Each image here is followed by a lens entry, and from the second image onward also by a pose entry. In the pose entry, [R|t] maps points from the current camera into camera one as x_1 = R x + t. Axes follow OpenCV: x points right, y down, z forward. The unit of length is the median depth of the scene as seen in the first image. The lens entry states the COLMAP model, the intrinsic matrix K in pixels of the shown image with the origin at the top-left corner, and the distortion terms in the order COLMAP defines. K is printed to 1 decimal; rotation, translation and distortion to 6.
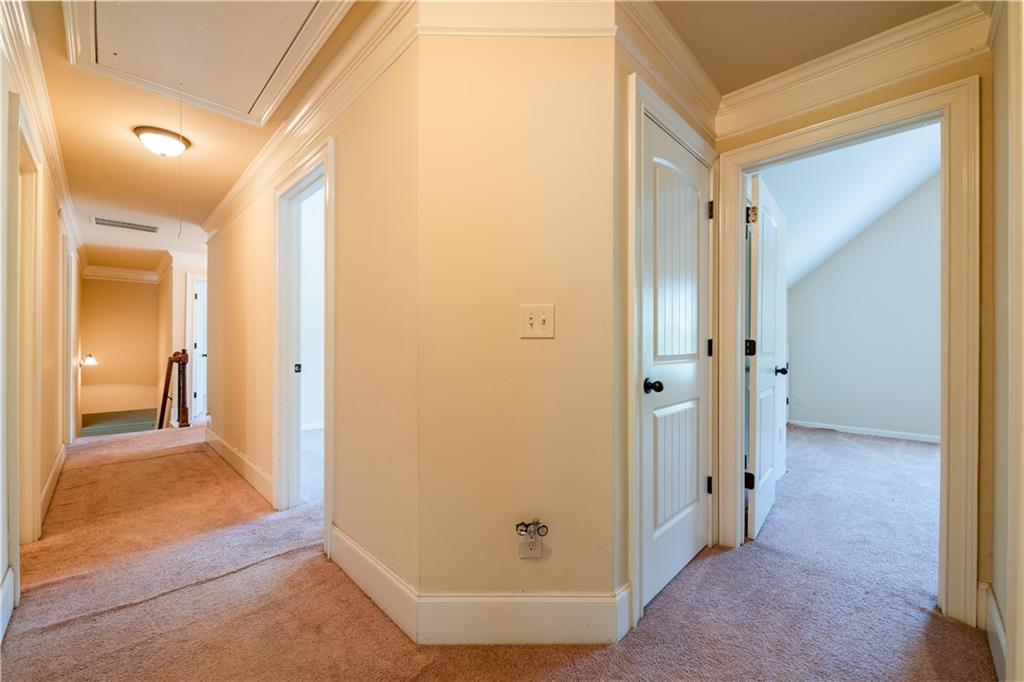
lens RADIAL K [[400.5, 0, 510.0], [0, 400.5, 345.7], [0, 0, 1]] dist [-0.007750, -0.000164]
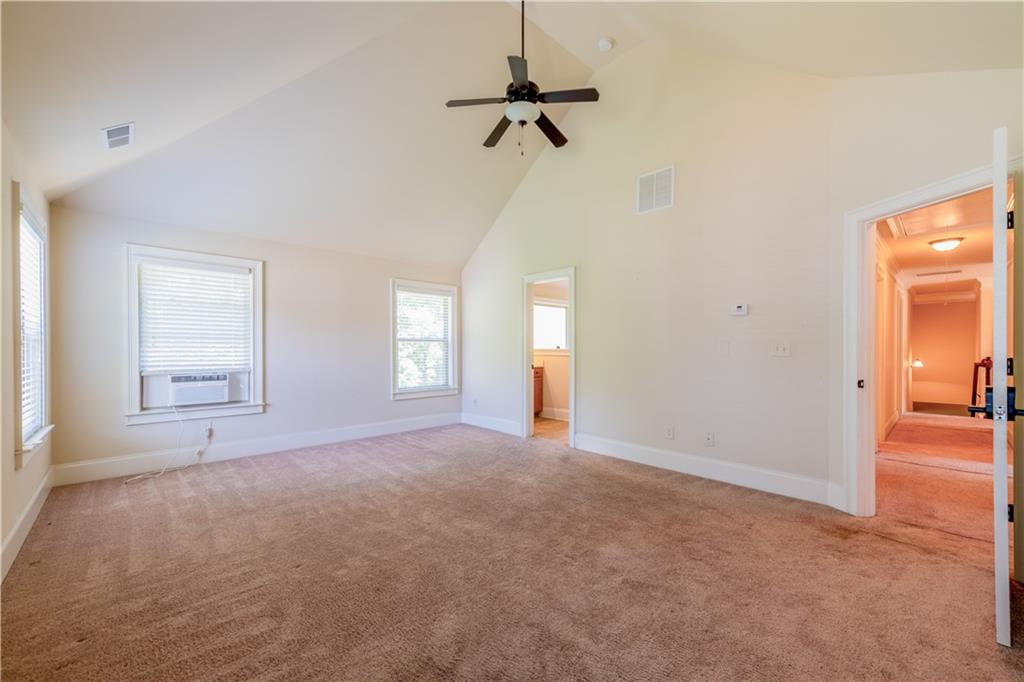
lens RADIAL K [[410.9, 0, 509.2], [0, 410.9, 351.4], [0, 0, 1]] dist [0.000613, -0.000046]
pose [[-0.044082, 0.003583, -0.999021, 0.523878], [-0.001528, 0.999992, 0.003654, -0.009809], [0.999027, 0.001687, -0.044077, -0.435359]]
